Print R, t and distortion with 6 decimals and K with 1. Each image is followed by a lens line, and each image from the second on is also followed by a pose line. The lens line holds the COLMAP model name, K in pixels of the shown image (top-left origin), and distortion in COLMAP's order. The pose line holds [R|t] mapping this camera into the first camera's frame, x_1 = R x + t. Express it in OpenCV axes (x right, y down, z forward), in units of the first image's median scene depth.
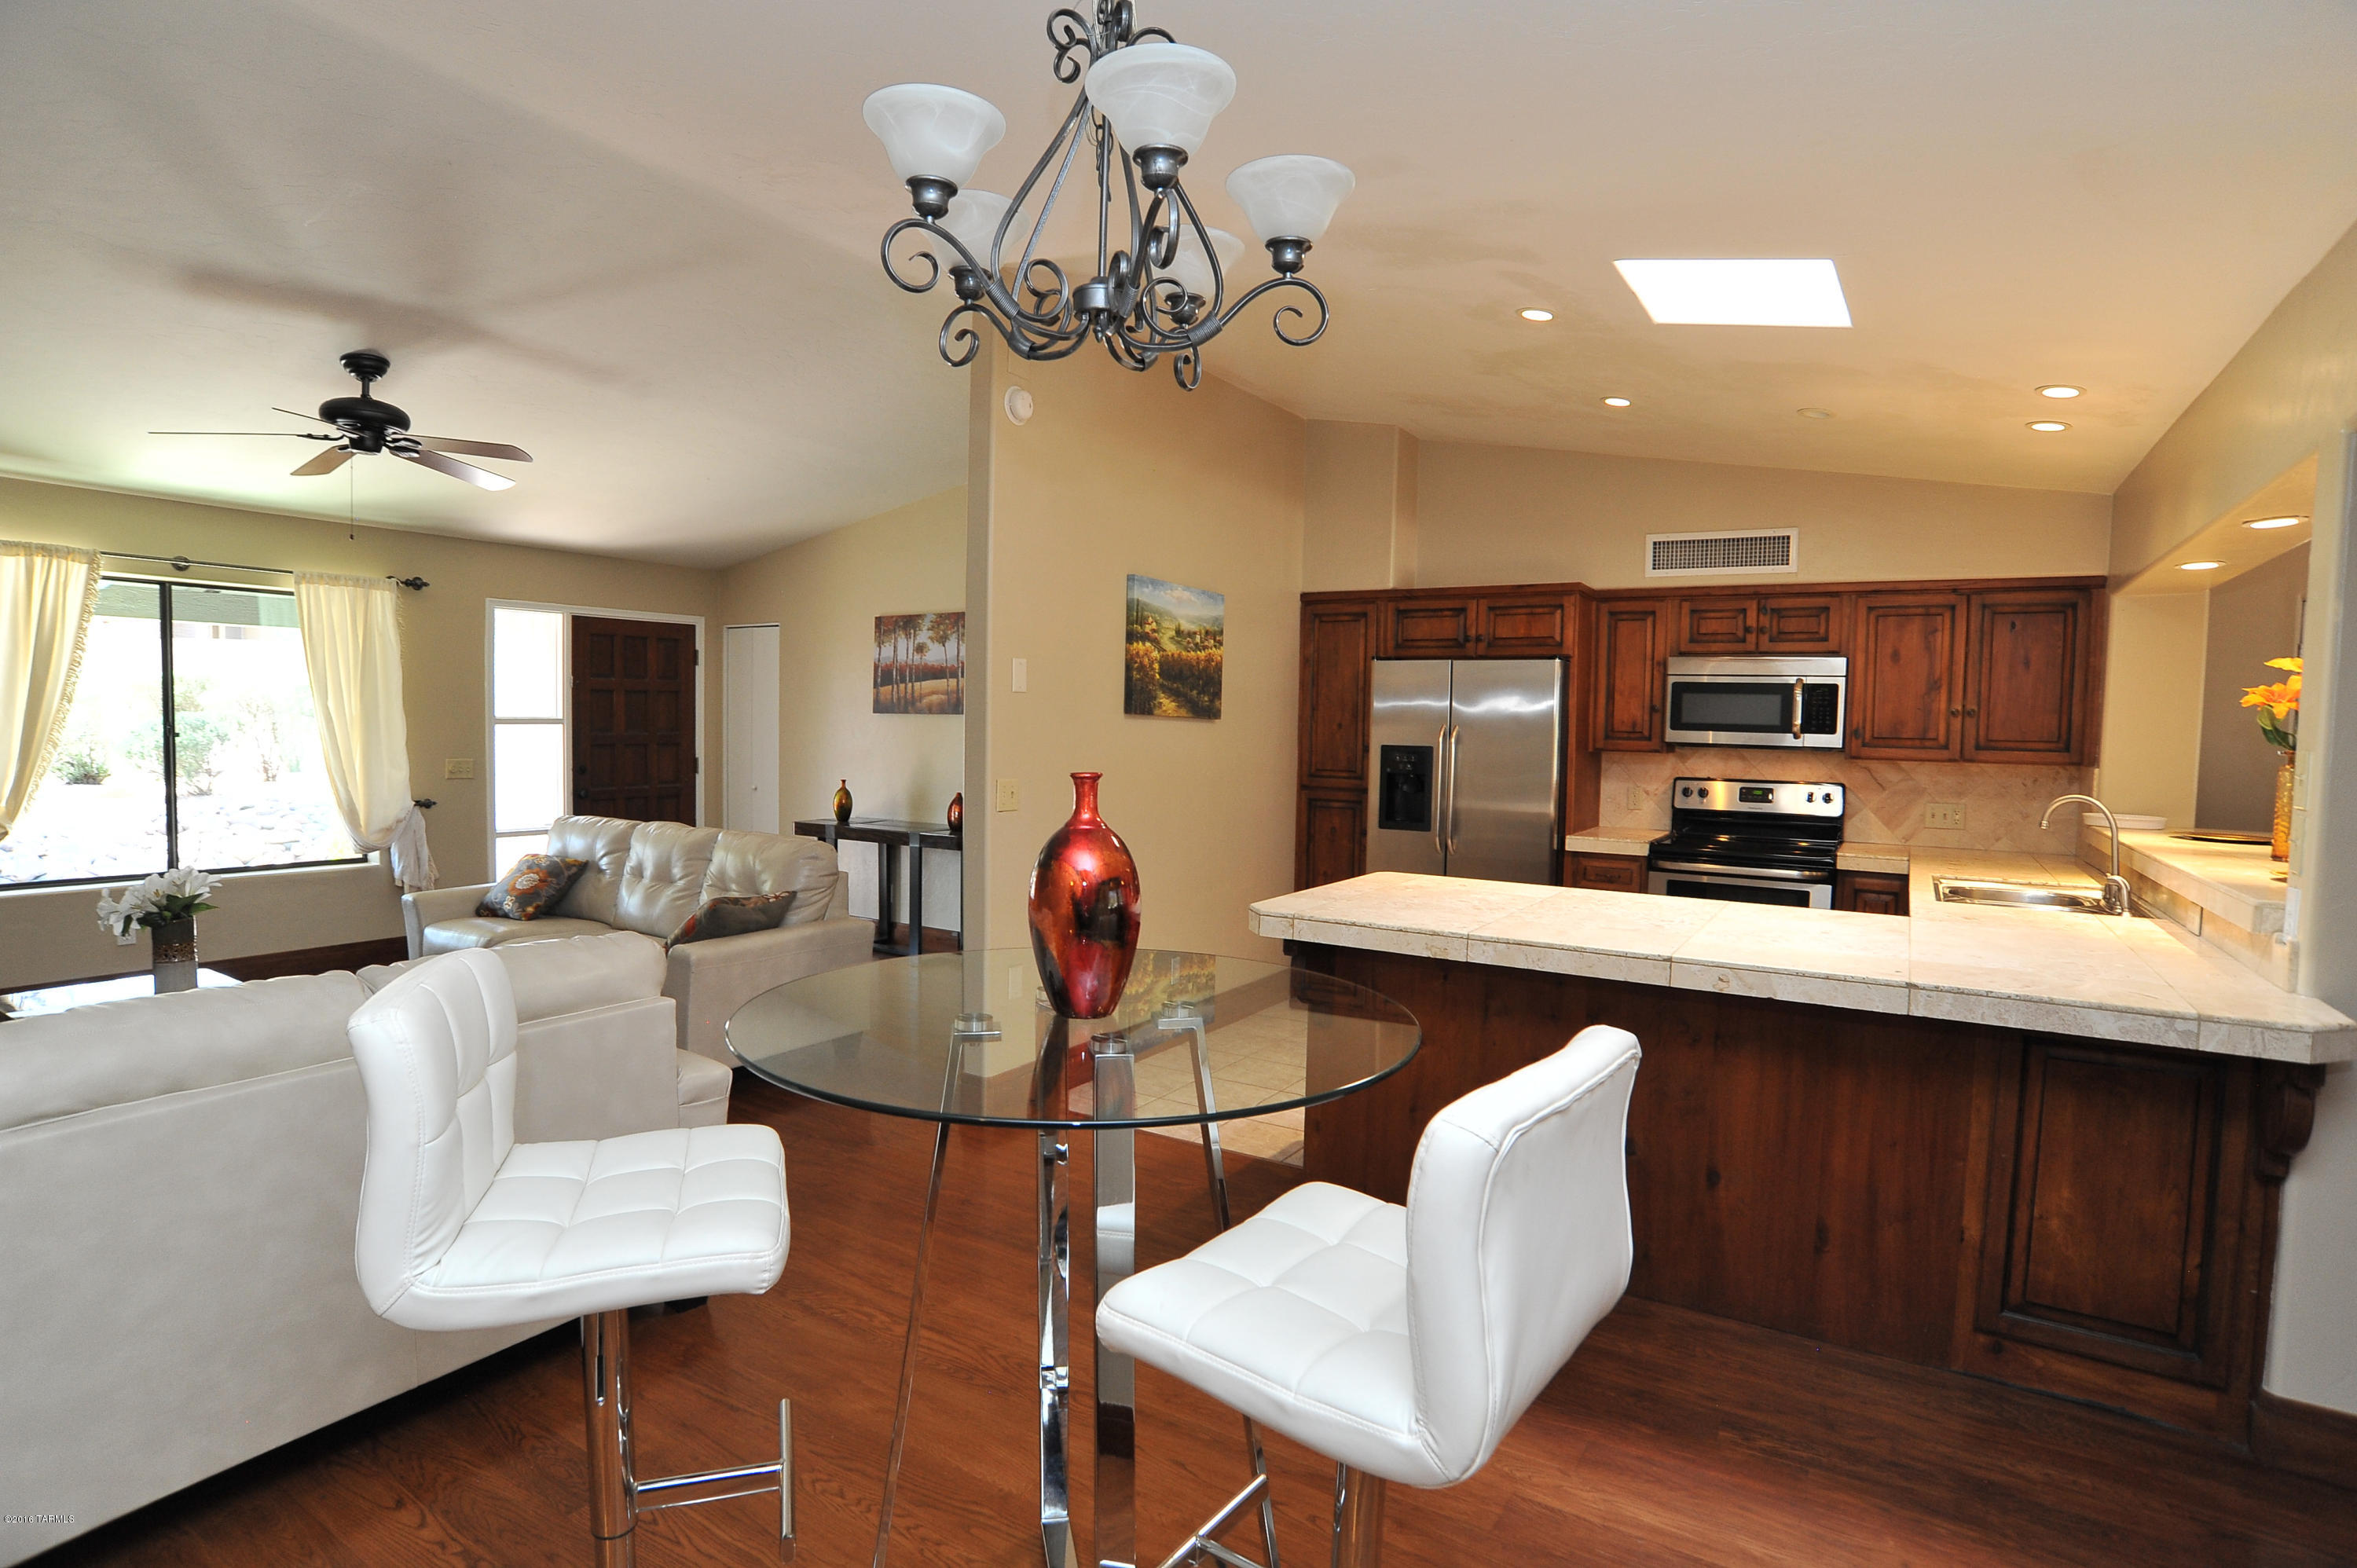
lens RADIAL K [[1193.9, 0, 1178.5], [0, 1193.9, 784.0], [0, 0, 1]] dist [-0.109211, 0.053701]
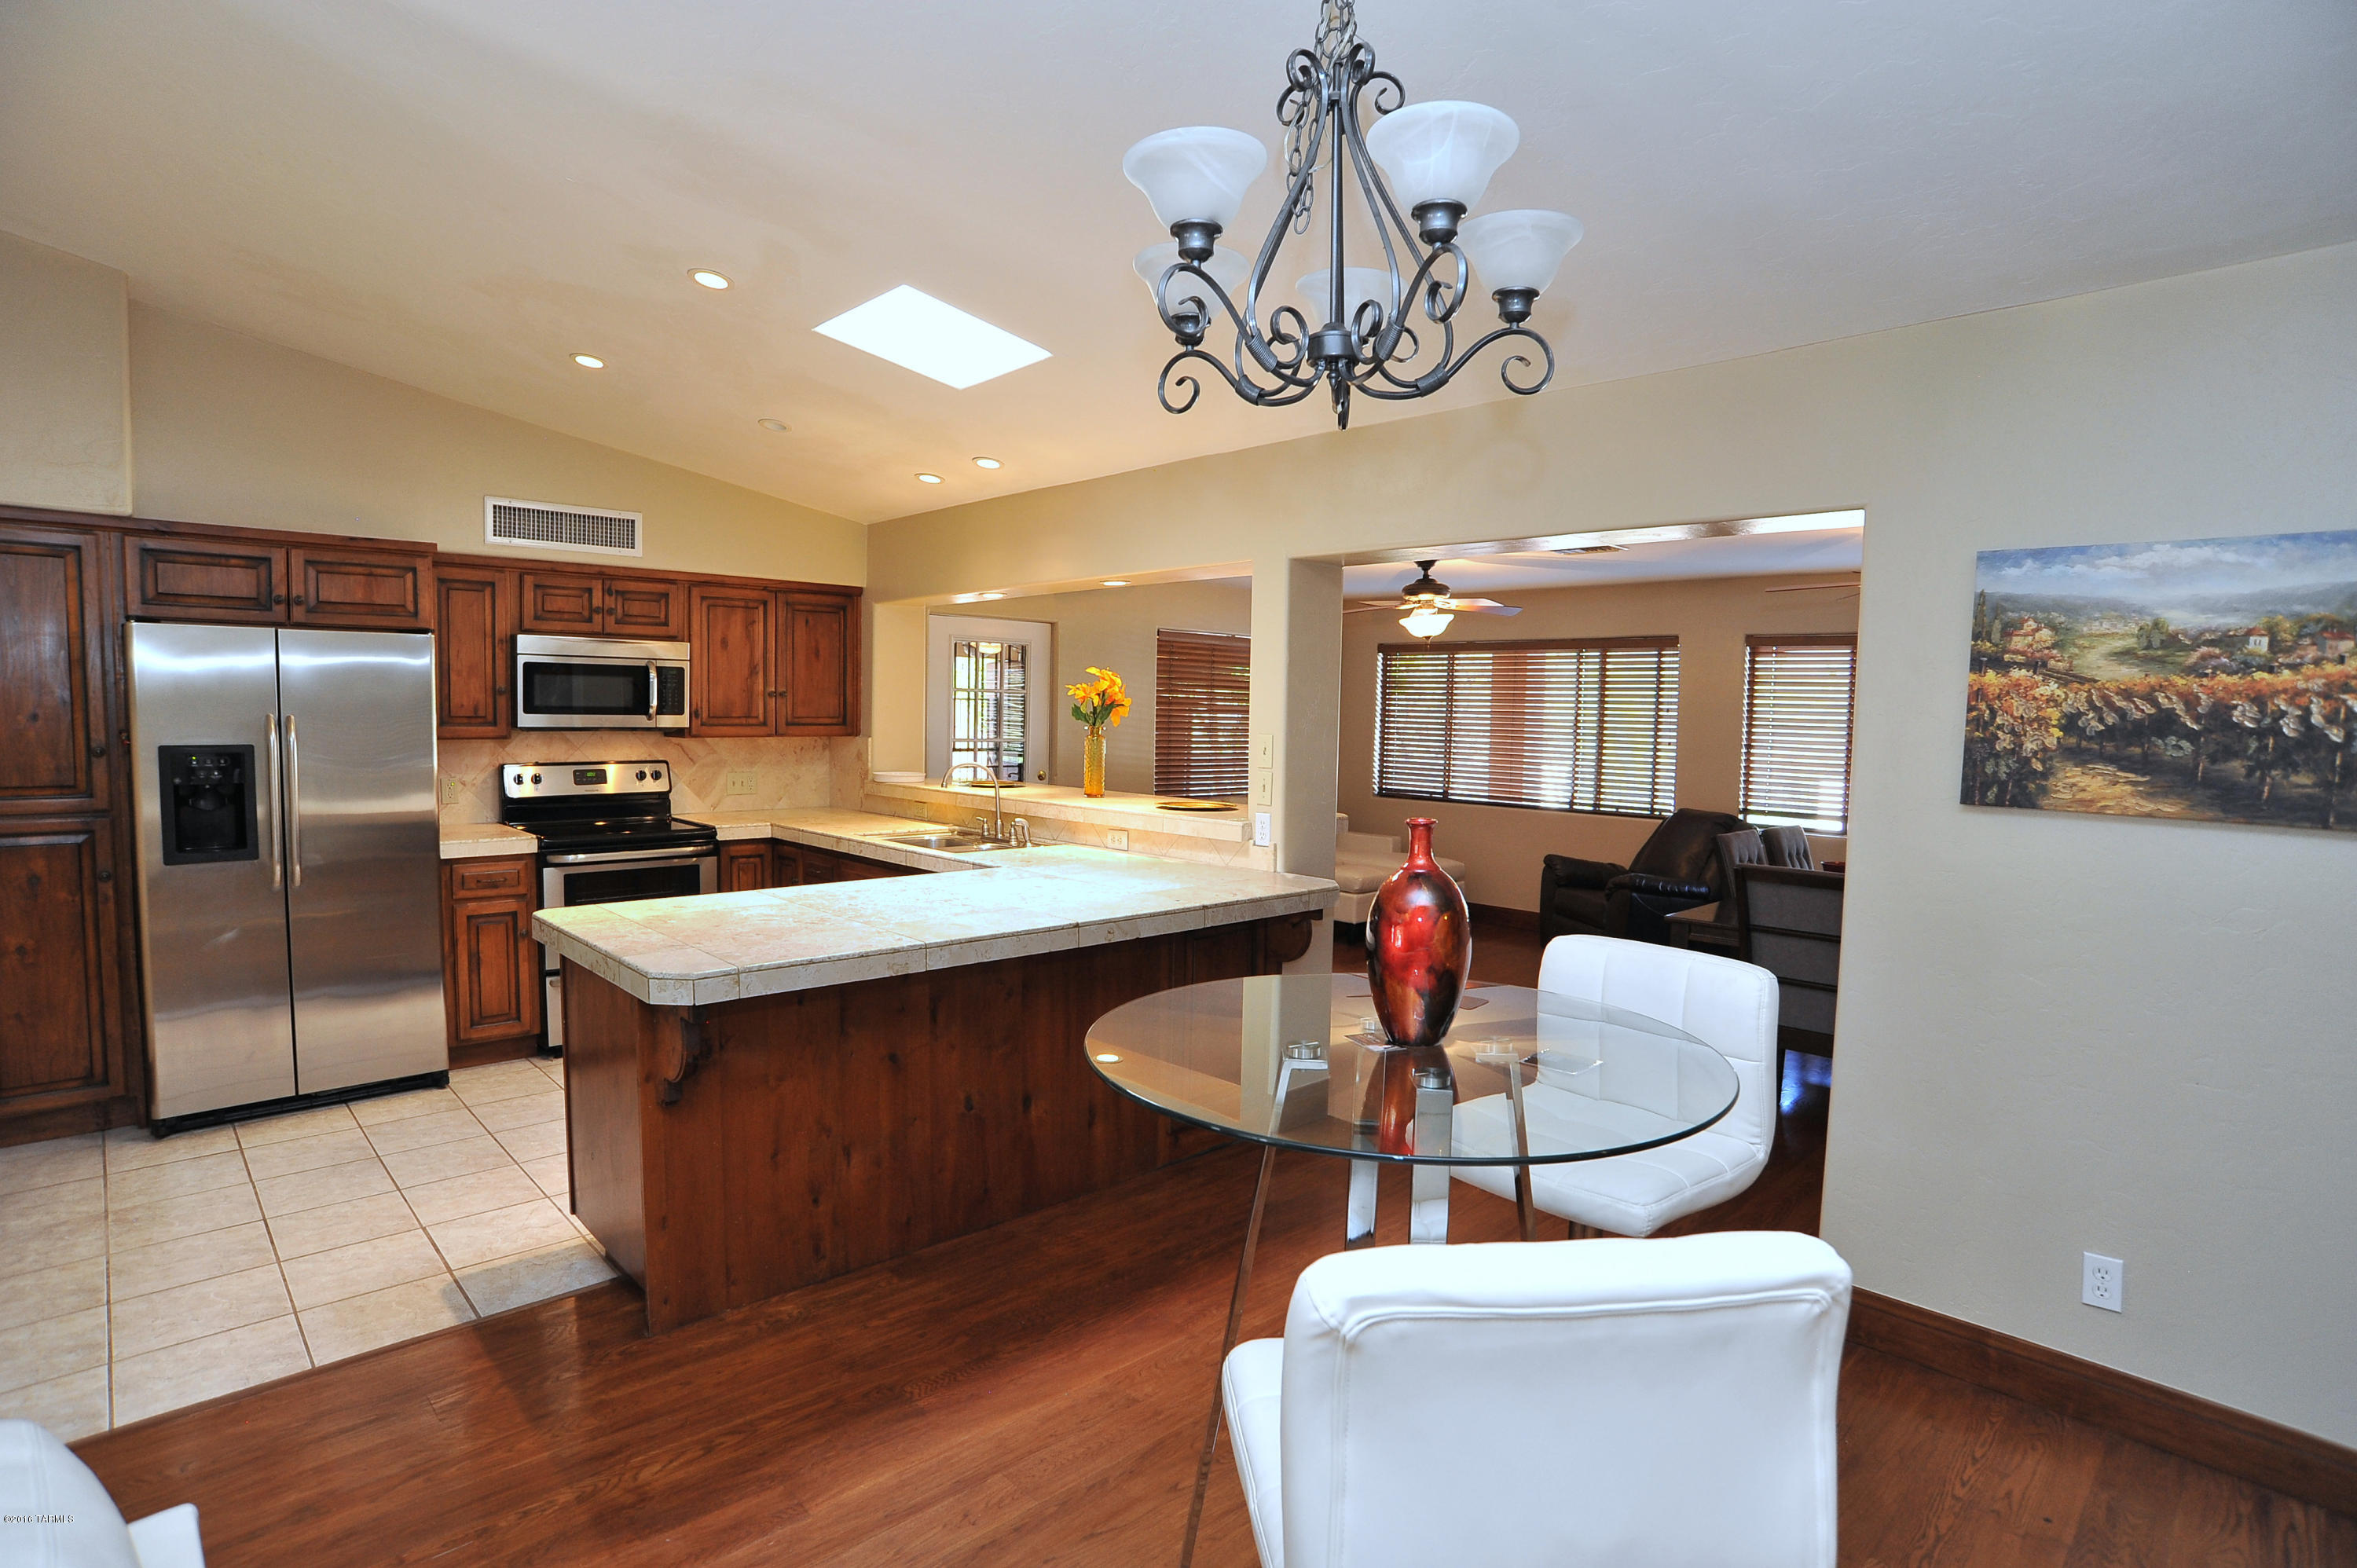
lens RADIAL K [[1193.9, 0, 1178.5], [0, 1193.9, 784.0], [0, 0, 1]] dist [-0.109211, 0.053701]
pose [[0.241553, -0.078630, 0.967197, -0.341751], [0.037345, 0.996727, 0.071704, -0.037197], [-0.969669, 0.018800, 0.243699, 0.279304]]
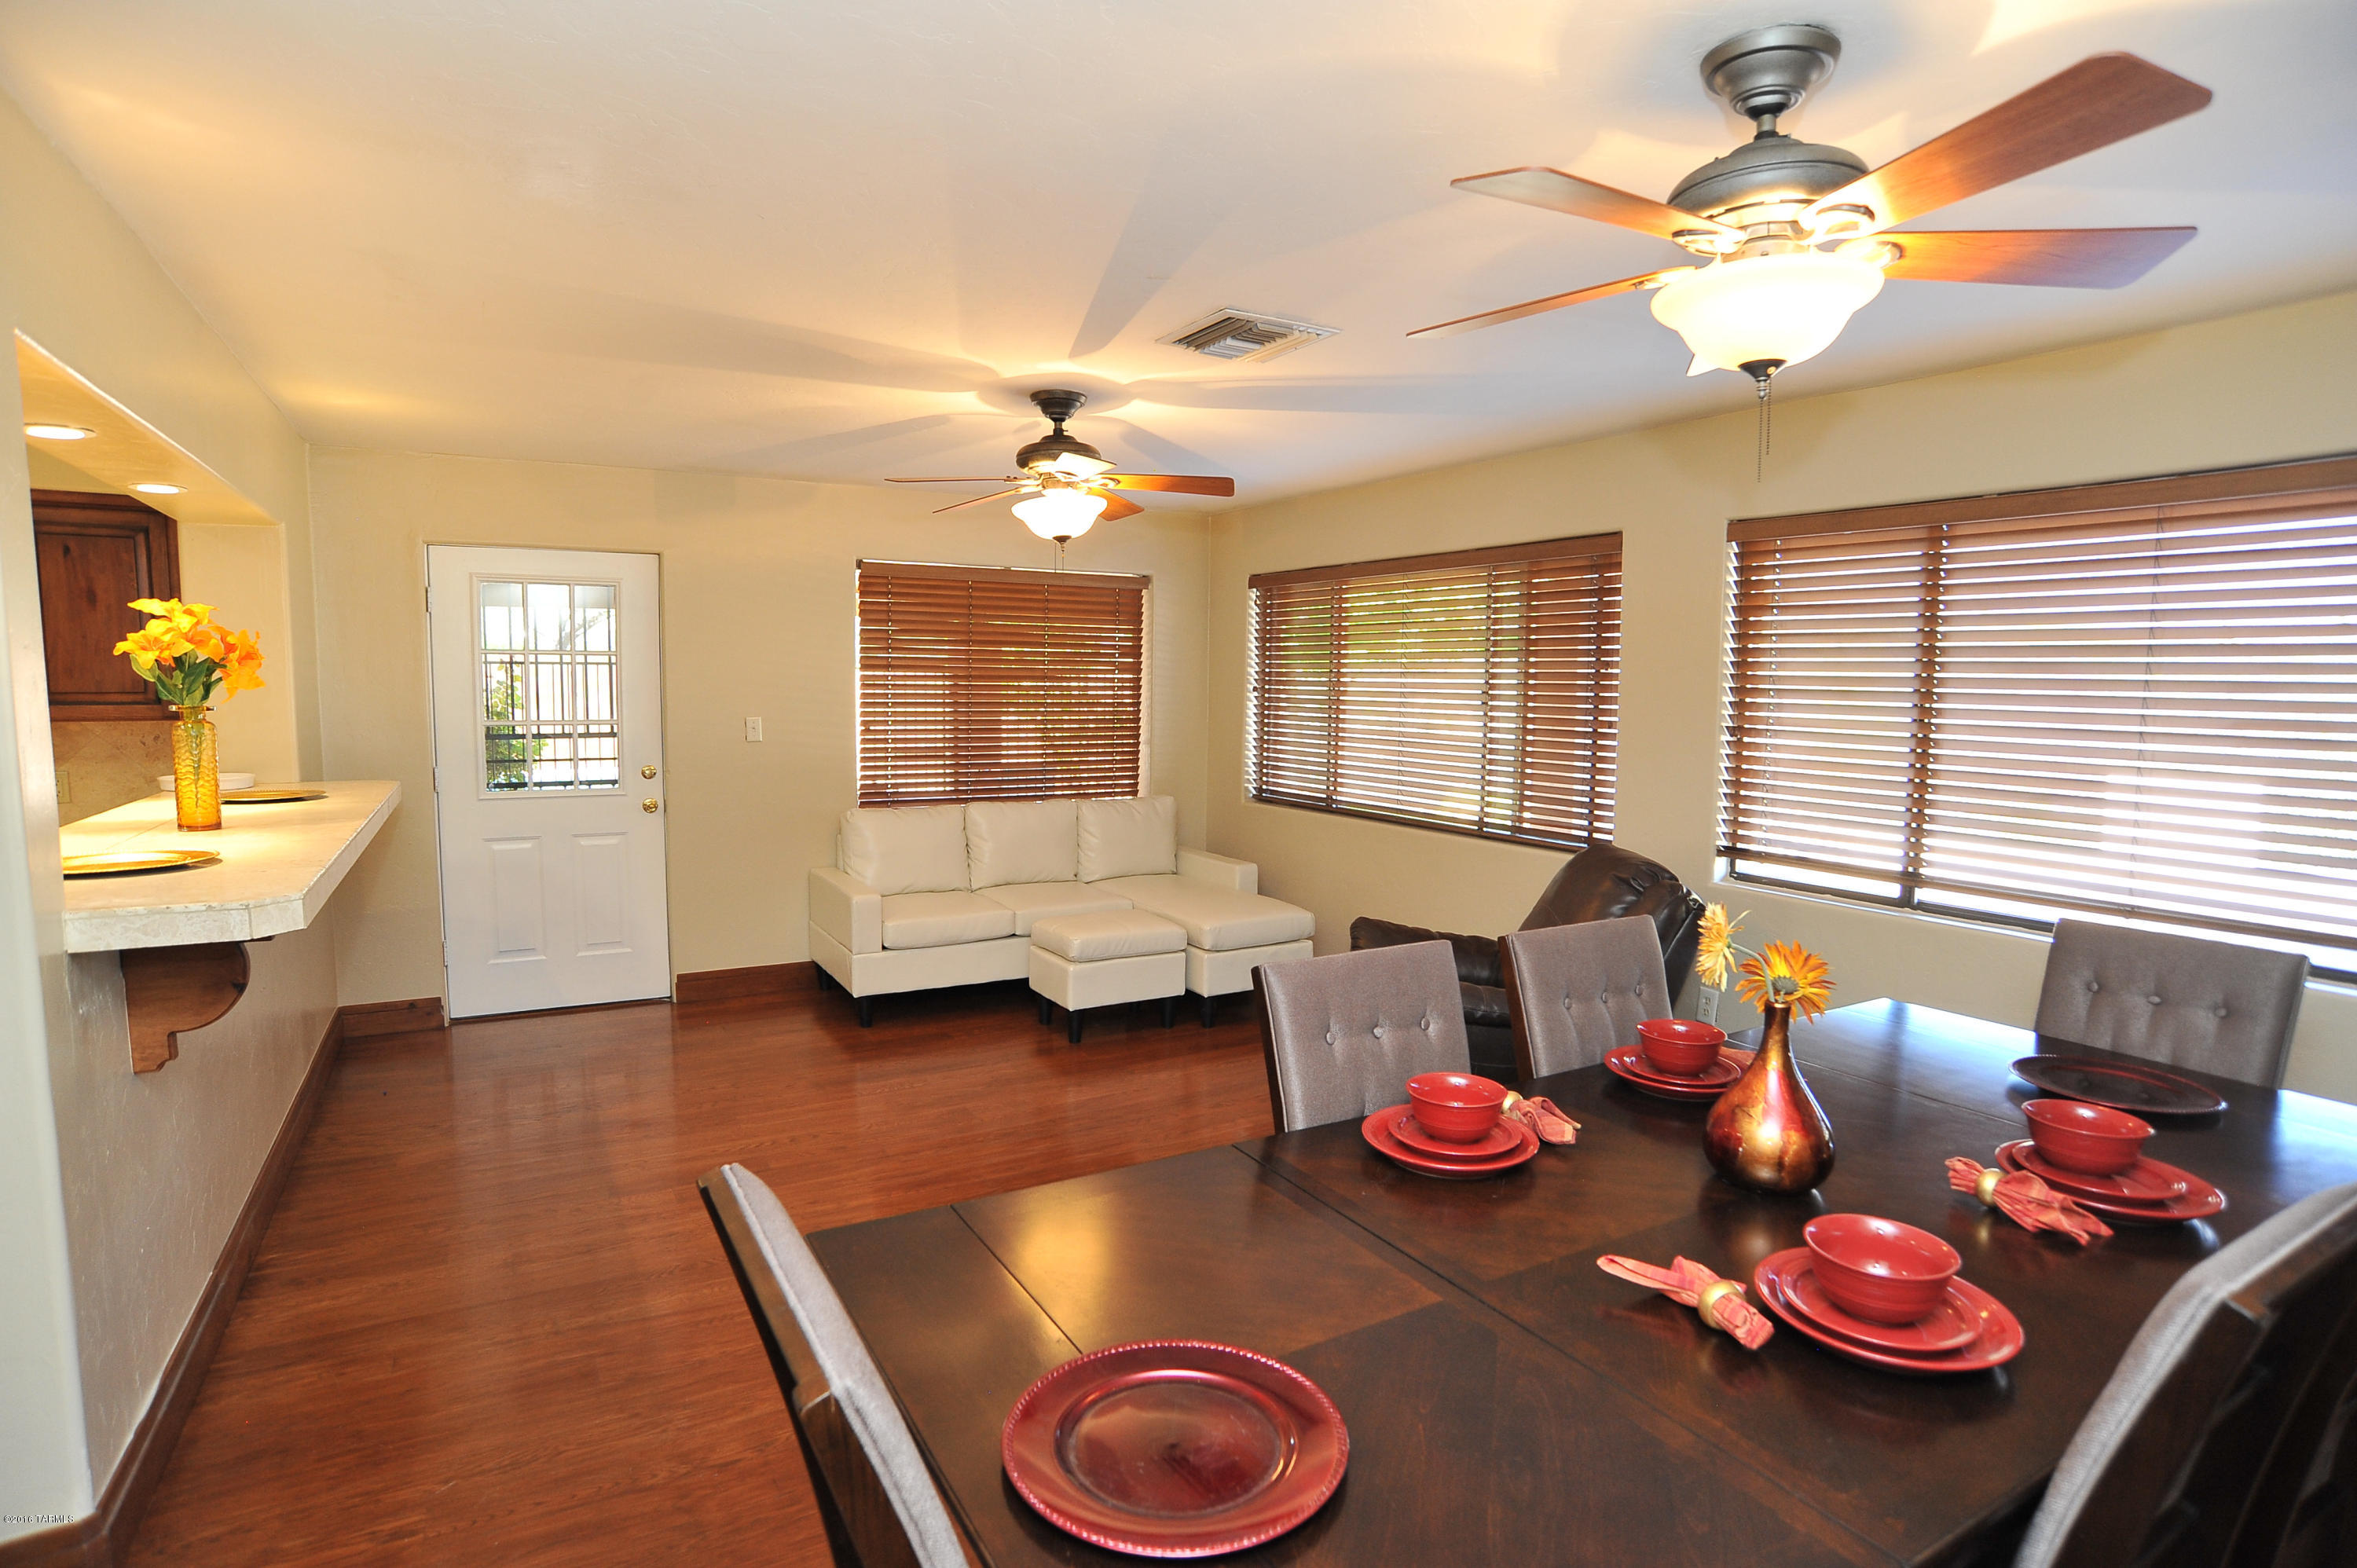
lens RADIAL K [[1193.9, 0, 1178.5], [0, 1193.9, 784.0], [0, 0, 1]] dist [-0.109211, 0.053701]
pose [[0.464893, -0.095721, 0.880177, 0.329472], [0.046080, 0.995407, 0.083914, -0.003256], [-0.884167, 0.001548, 0.467168, -0.058646]]
